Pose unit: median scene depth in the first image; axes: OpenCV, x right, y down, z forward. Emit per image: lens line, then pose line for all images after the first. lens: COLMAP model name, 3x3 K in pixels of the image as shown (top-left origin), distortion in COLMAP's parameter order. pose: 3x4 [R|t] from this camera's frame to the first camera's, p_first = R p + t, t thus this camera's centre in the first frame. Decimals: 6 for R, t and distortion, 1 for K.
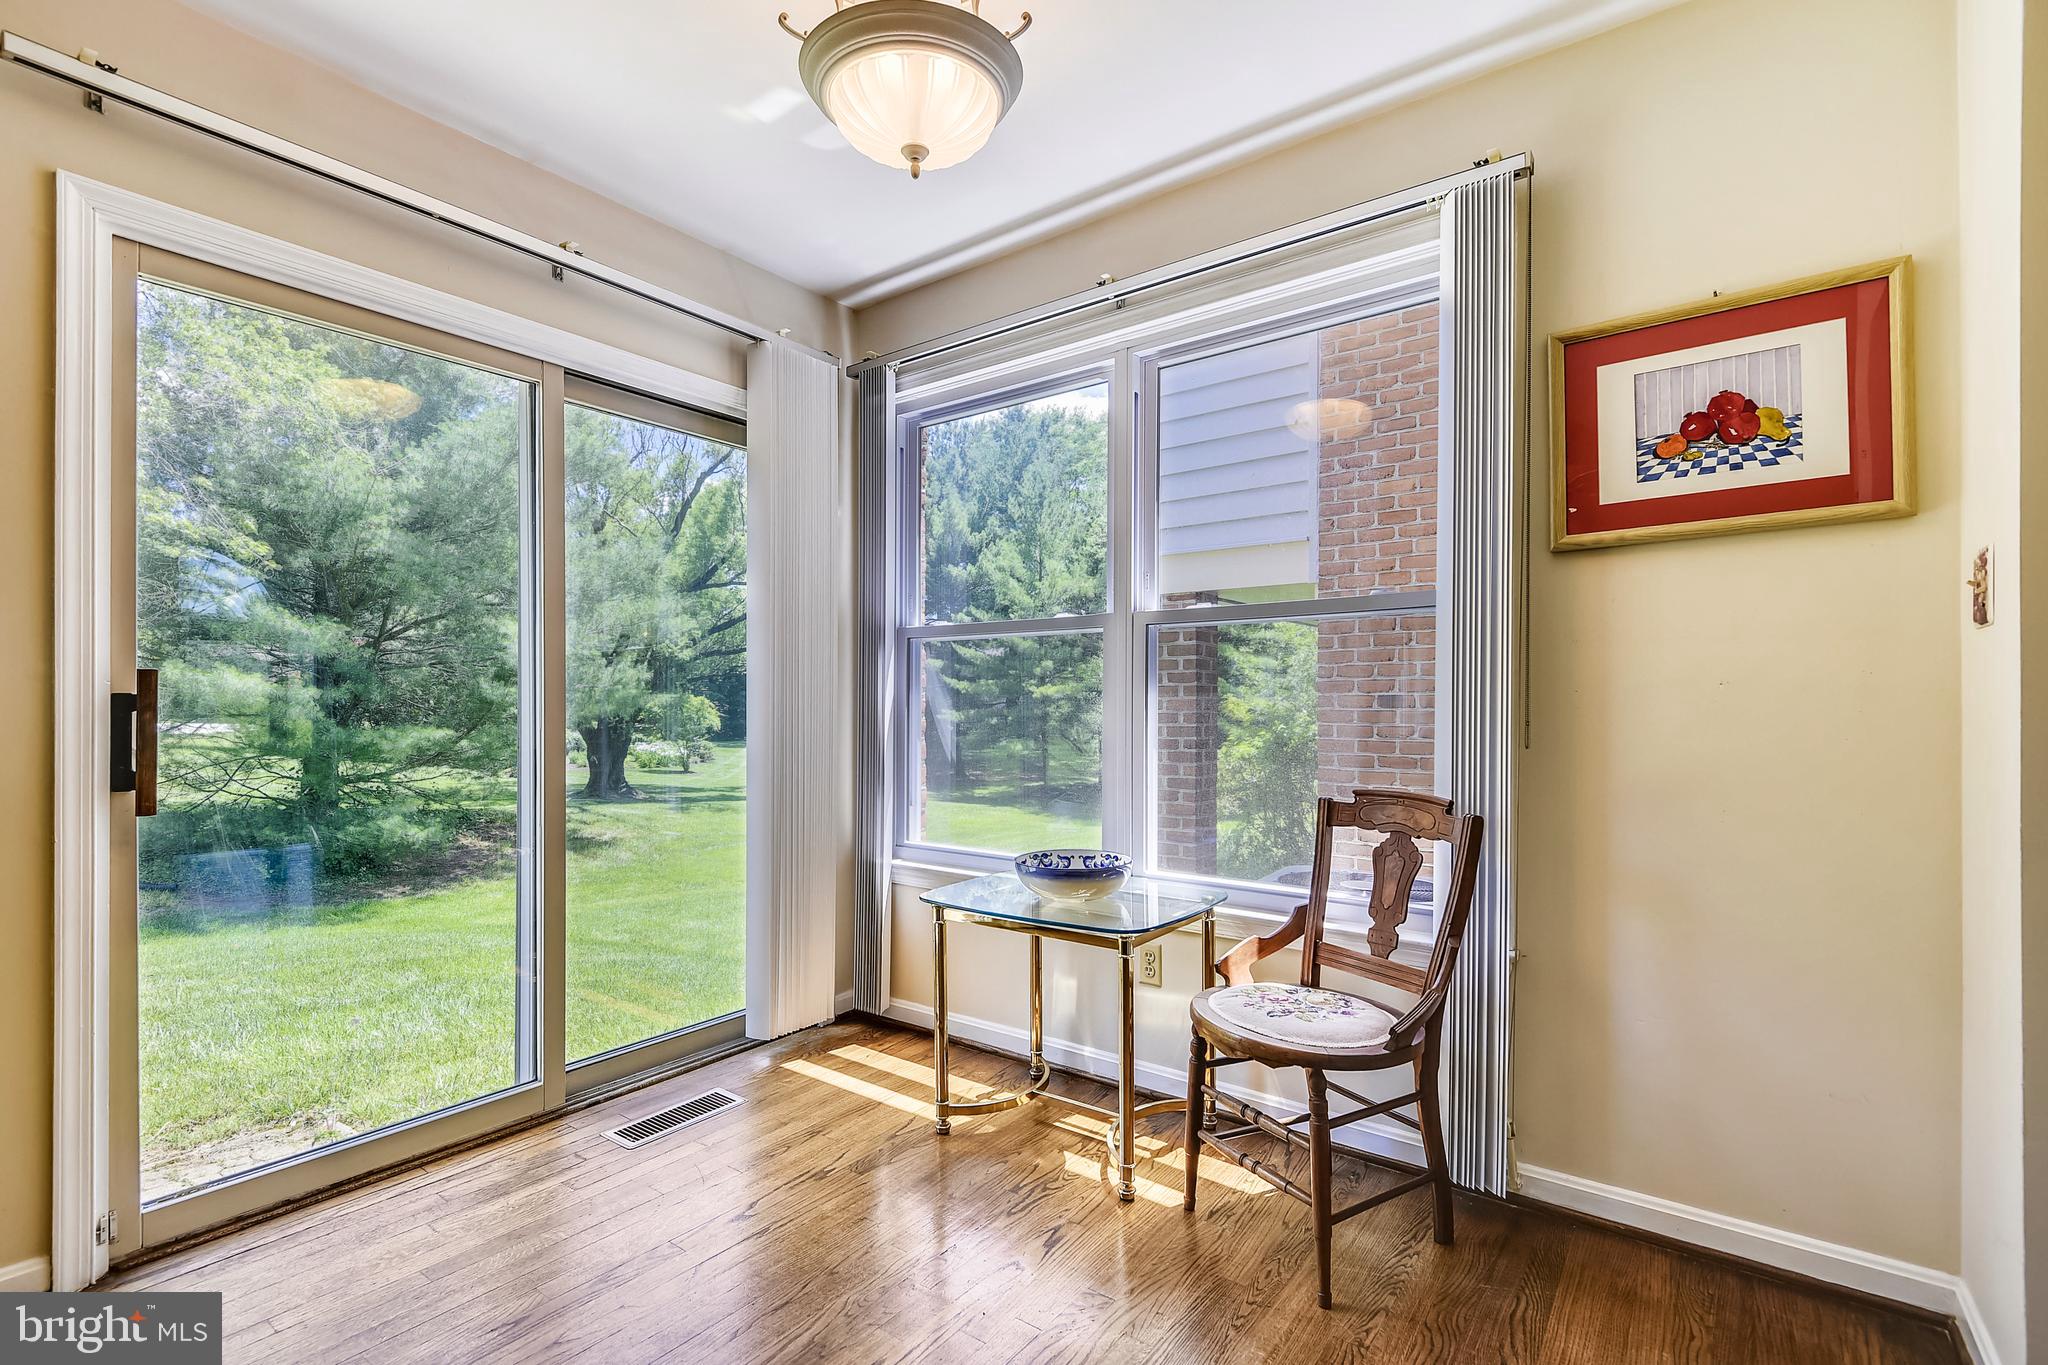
lens RADIAL K [[938.4, 0, 1027.8], [0, 938.4, 705.9], [0, 0, 1]] dist [0.019828, -0.013073]
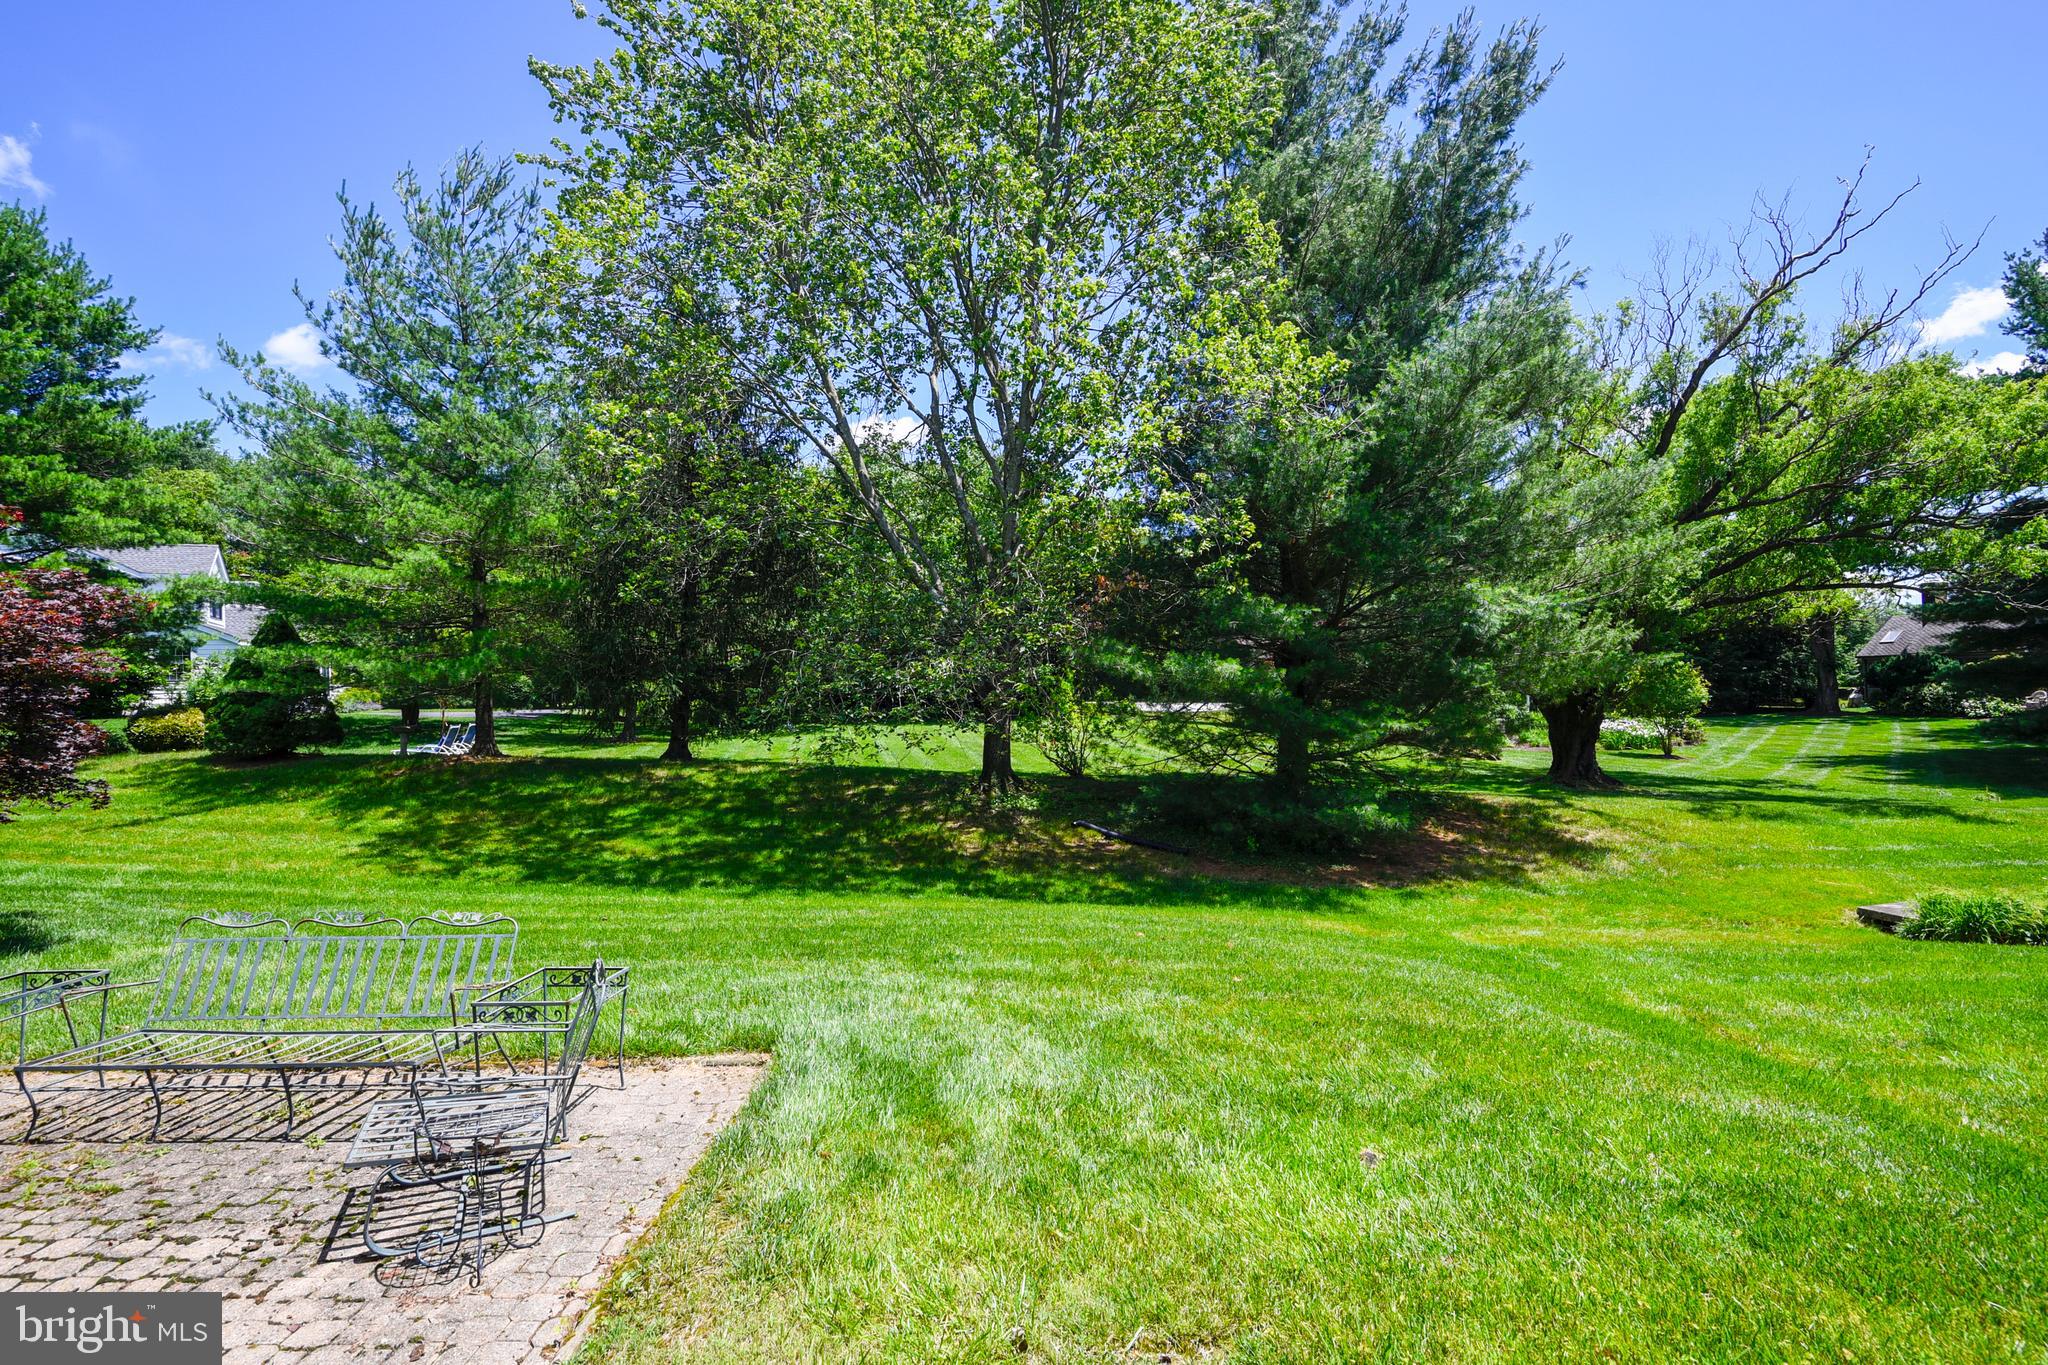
lens RADIAL K [[938.4, 0, 1027.8], [0, 938.4, 705.9], [0, 0, 1]] dist [0.019828, -0.013073]
pose [[0.613162, -0.009978, -0.789894, -0.093305], [0.030952, 0.999456, 0.011402, 0.001741], [0.789350, -0.031440, 0.613137, 0.116933]]
